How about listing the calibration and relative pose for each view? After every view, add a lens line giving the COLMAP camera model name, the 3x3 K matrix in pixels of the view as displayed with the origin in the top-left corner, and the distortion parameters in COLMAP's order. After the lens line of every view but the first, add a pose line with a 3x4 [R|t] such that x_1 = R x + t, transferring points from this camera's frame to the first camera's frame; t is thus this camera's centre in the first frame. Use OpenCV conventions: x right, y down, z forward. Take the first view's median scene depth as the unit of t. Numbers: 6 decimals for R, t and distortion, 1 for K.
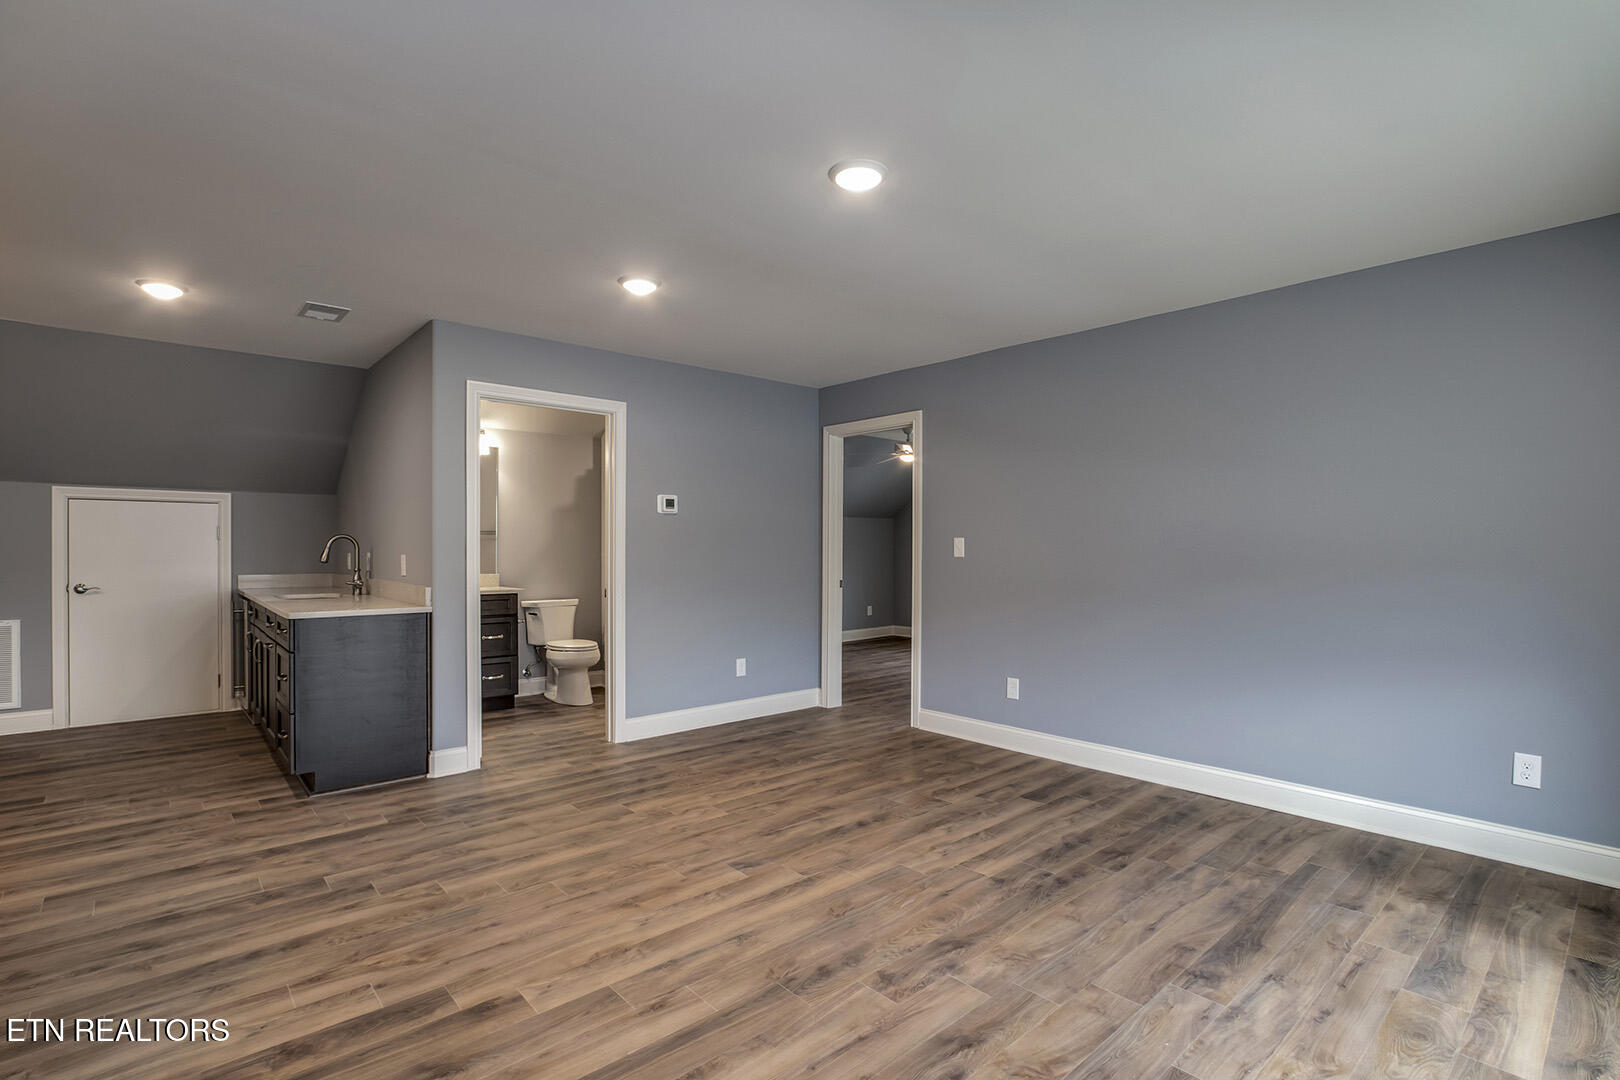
lens RADIAL K [[769.1, 0, 809.9], [0, 769.1, 551.4], [0, 0, 1]] dist [-0.020349, 0.002242]
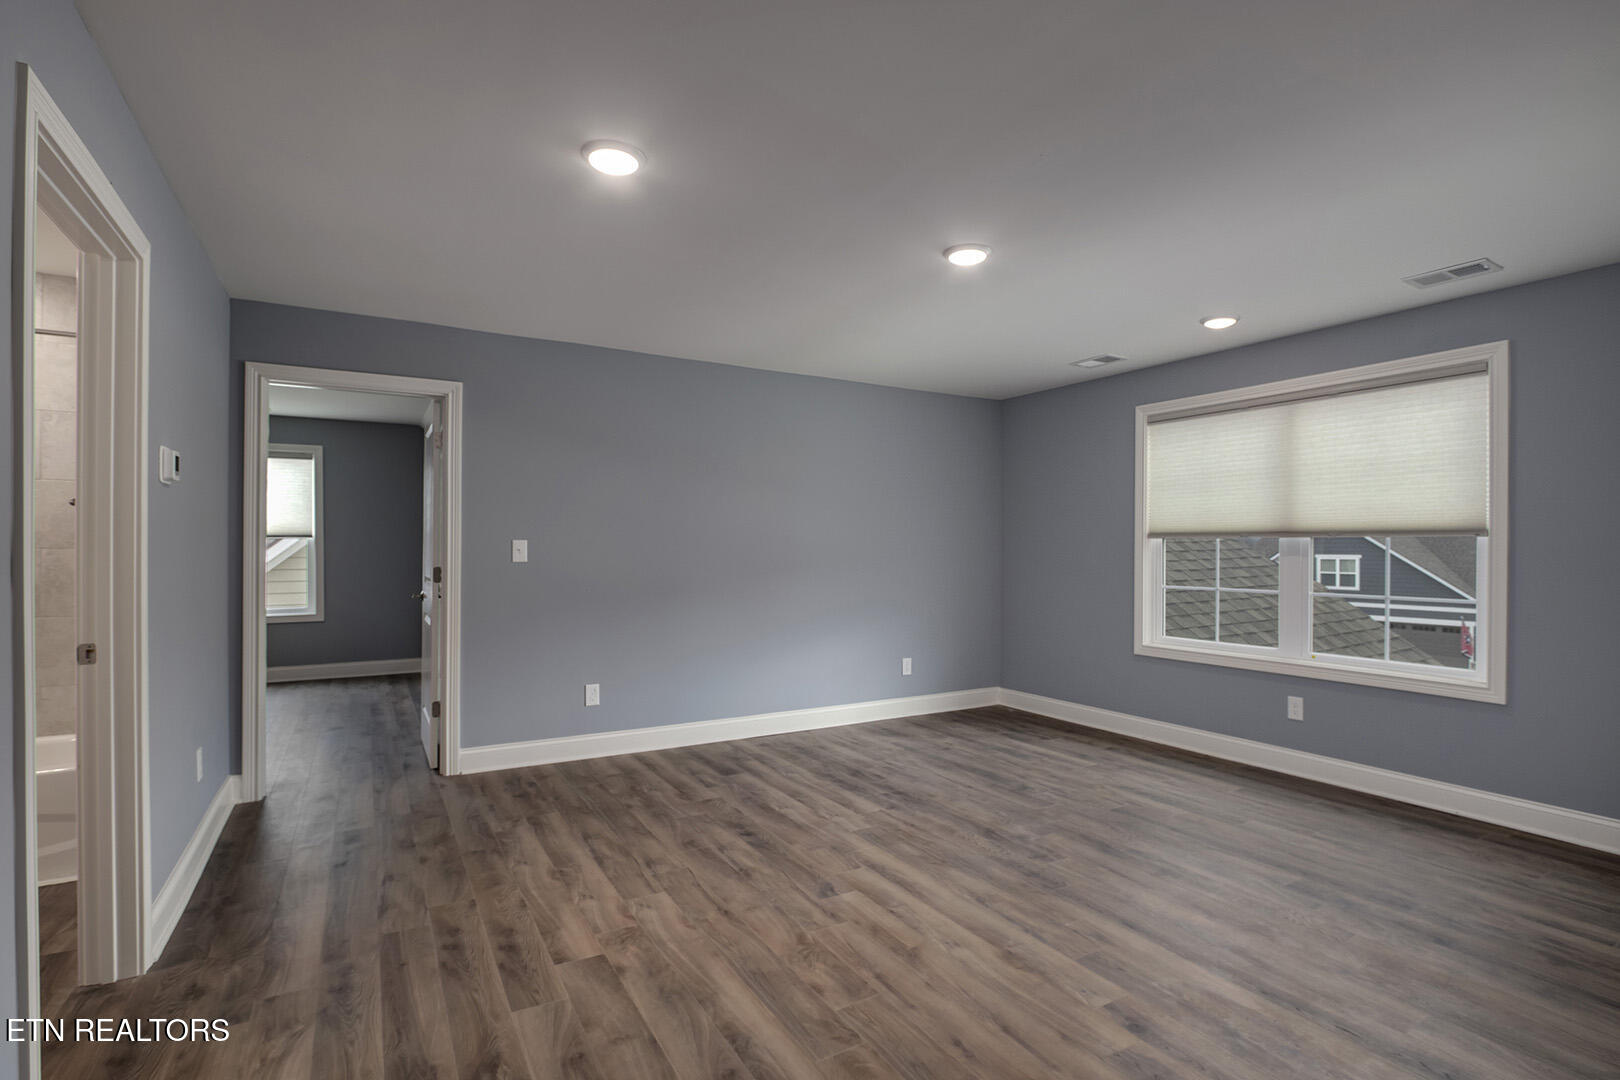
lens RADIAL K [[769.1, 0, 810.5], [0, 769.1, 540.7], [0, 0, 1]] dist [-0.020349, 0.002242]
pose [[0.186427, 0.016059, 0.982338, -0.911679], [0.001668, 0.999860, -0.016662, -0.003206], [-0.982467, 0.004745, 0.186374, 0.756867]]
